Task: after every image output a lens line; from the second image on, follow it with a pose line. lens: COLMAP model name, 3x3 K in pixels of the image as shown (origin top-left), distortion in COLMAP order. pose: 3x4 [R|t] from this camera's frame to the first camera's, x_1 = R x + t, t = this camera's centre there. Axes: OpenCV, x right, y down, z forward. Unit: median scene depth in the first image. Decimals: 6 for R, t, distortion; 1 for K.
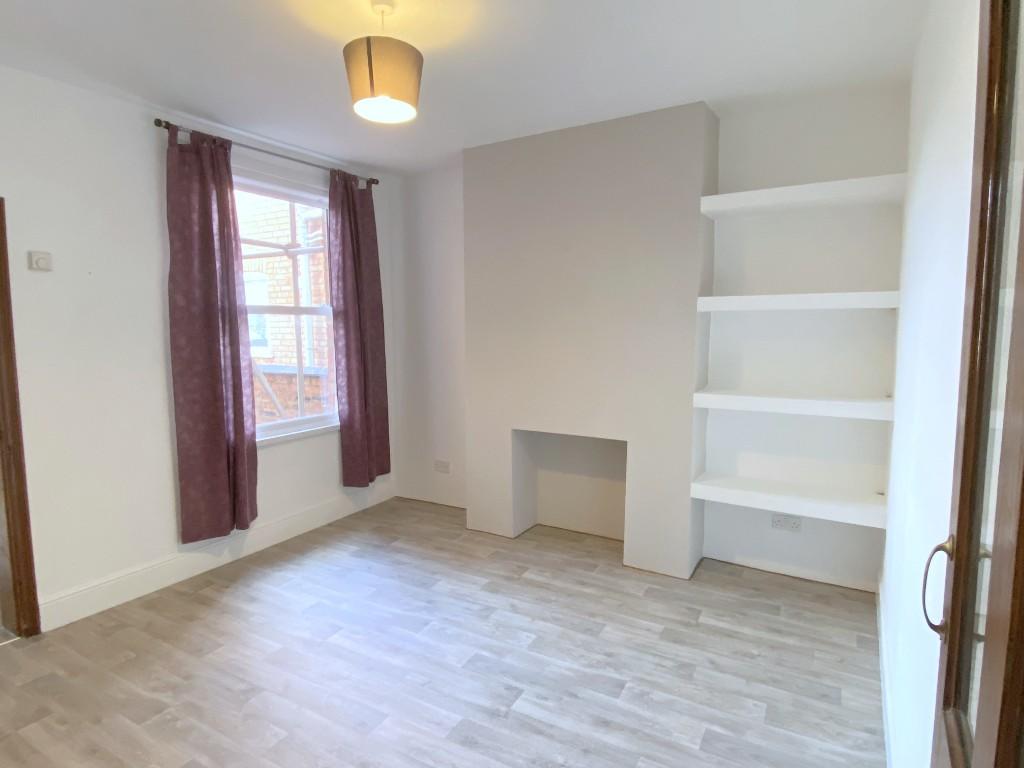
lens RADIAL K [[574.9, 0, 513.5], [0, 574.9, 384.6], [0, 0, 1]] dist [0.005923, -0.005840]
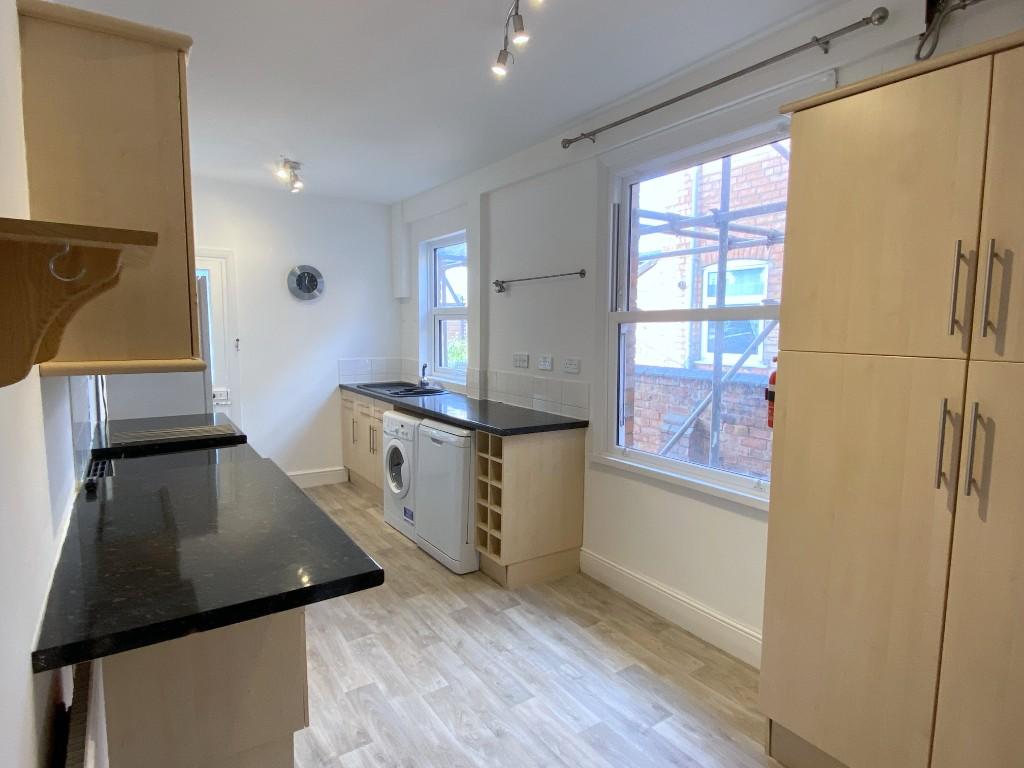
lens RADIAL K [[574.9, 0, 511.3], [0, 574.9, 381.8], [0, 0, 1]] dist [0.005923, -0.005840]
pose [[0.897121, 0.068812, -0.436393, 0.166359], [-0.074136, 0.997236, 0.004840, 0.000585], [0.435520, 0.028010, 0.899743, 0.019076]]
